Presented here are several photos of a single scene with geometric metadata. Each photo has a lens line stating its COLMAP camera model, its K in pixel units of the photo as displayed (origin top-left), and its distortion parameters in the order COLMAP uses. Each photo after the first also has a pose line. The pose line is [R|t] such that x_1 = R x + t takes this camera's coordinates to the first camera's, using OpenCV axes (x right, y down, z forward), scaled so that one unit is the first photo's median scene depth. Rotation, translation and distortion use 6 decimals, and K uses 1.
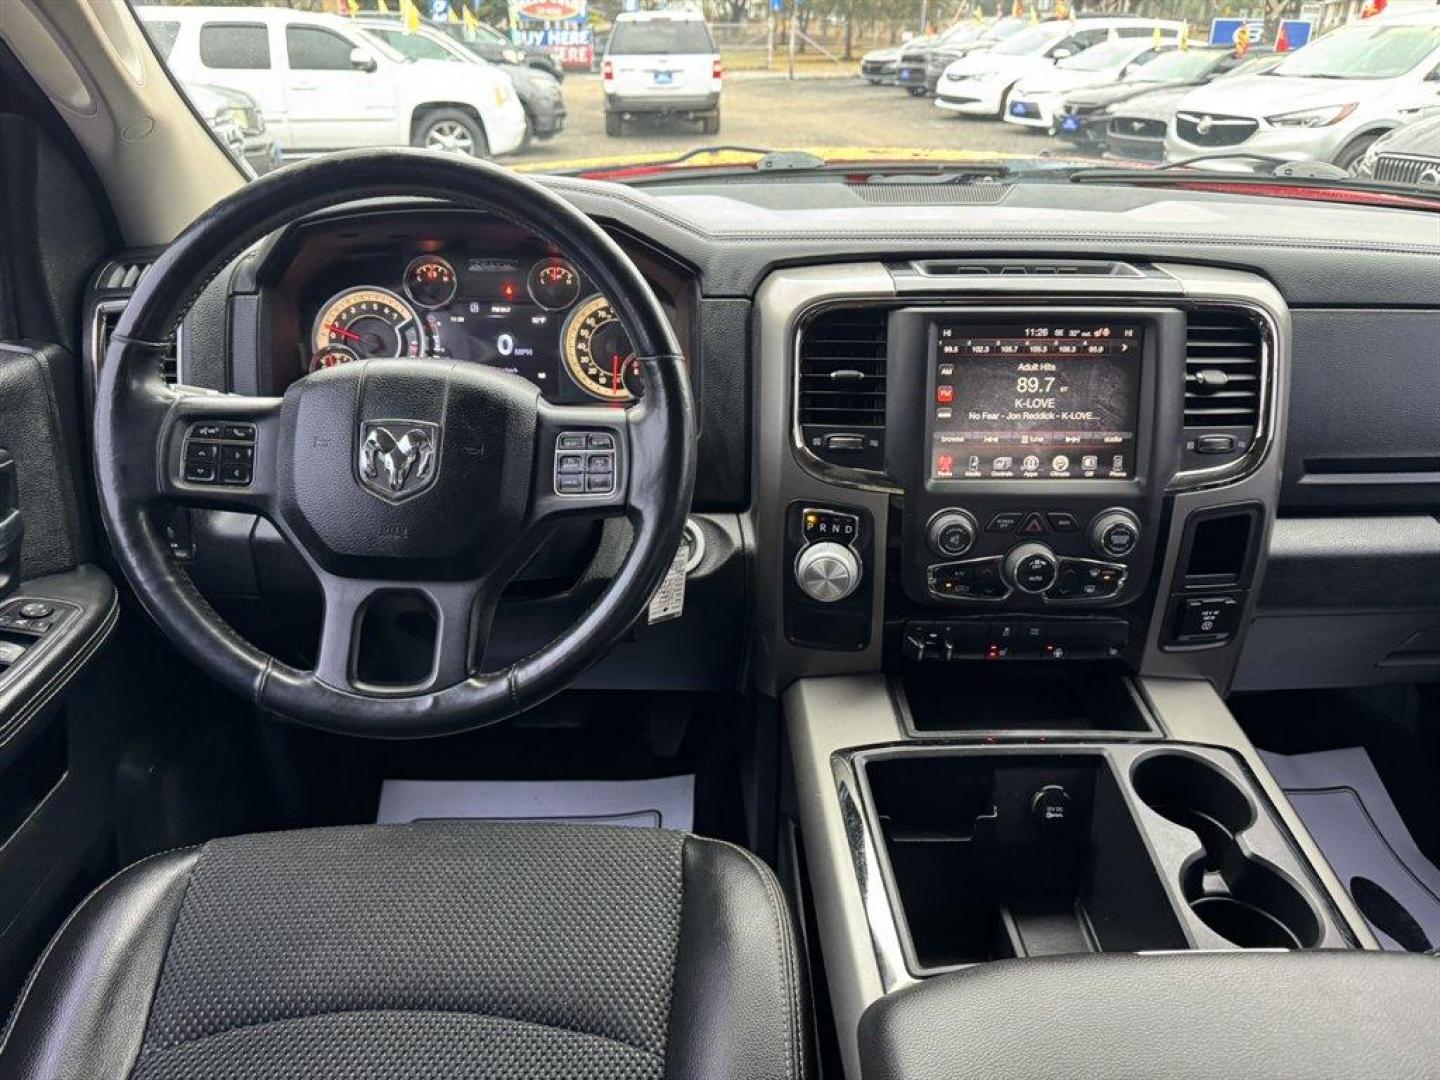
lens RADIAL K [[1040.9, 0, 737.6], [0, 1040.9, 524.0], [0, 0, 1]] dist [0.077927, -0.099003]
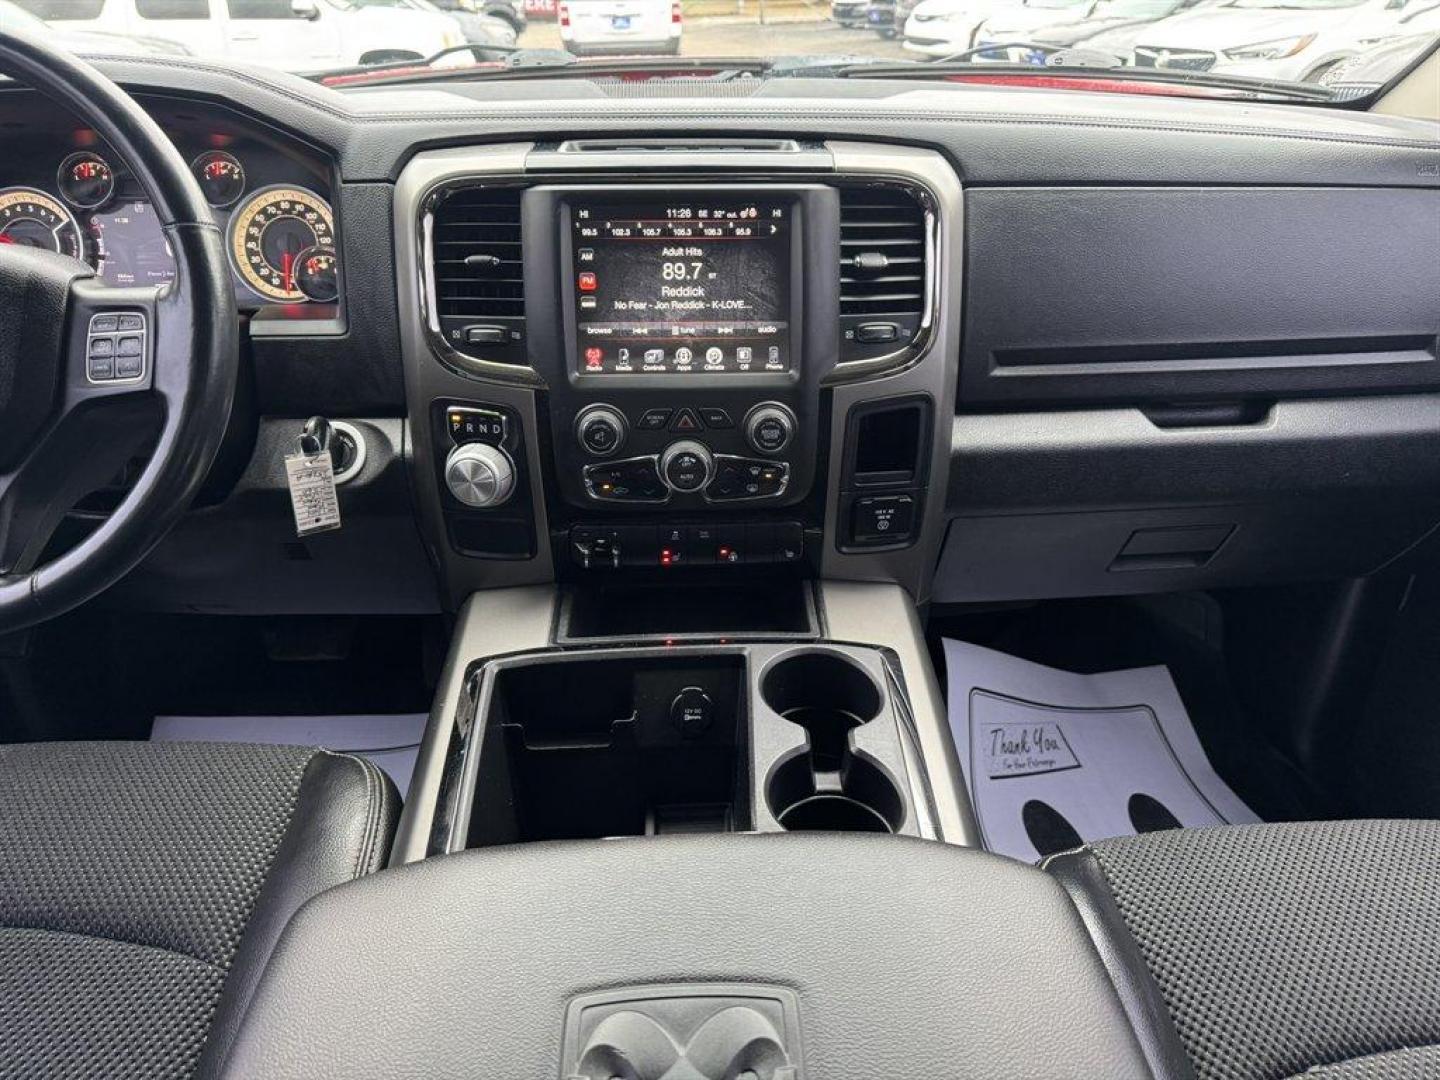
lens RADIAL K [[1033.6, 0, 728.6], [0, 1033.6, 533.3], [0, 0, 1]] dist [0.079916, -0.095114]
pose [[0.999846, -0.017544, -0.000366, 0.312905], [0.017541, 0.998638, 0.049140, 0.056243], [-0.000496, -0.049139, 0.998792, 0.052394]]
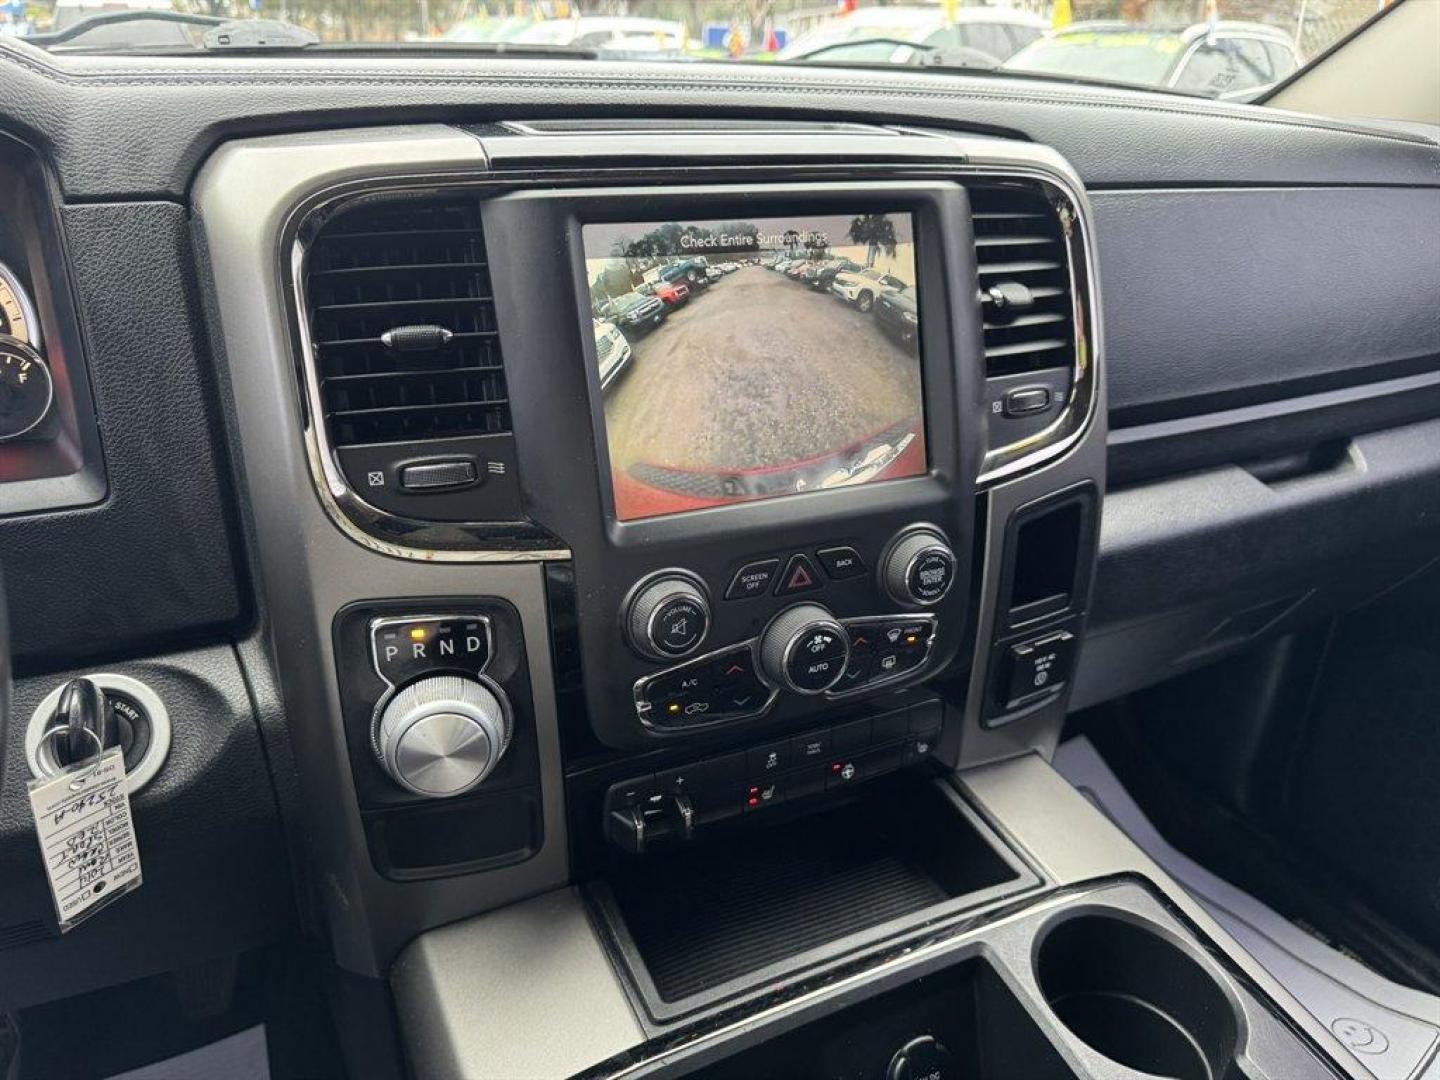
lens RADIAL K [[1046.0, 0, 720.0], [0, 1046.0, 540.0], [0, 0, 1]] dist [0.035988, -0.049838]
pose [[0.919269, -0.155822, 0.361476, 0.041310], [0.153141, 0.987539, 0.036247, -0.043631], [-0.362620, 0.022036, 0.931677, 0.475312]]
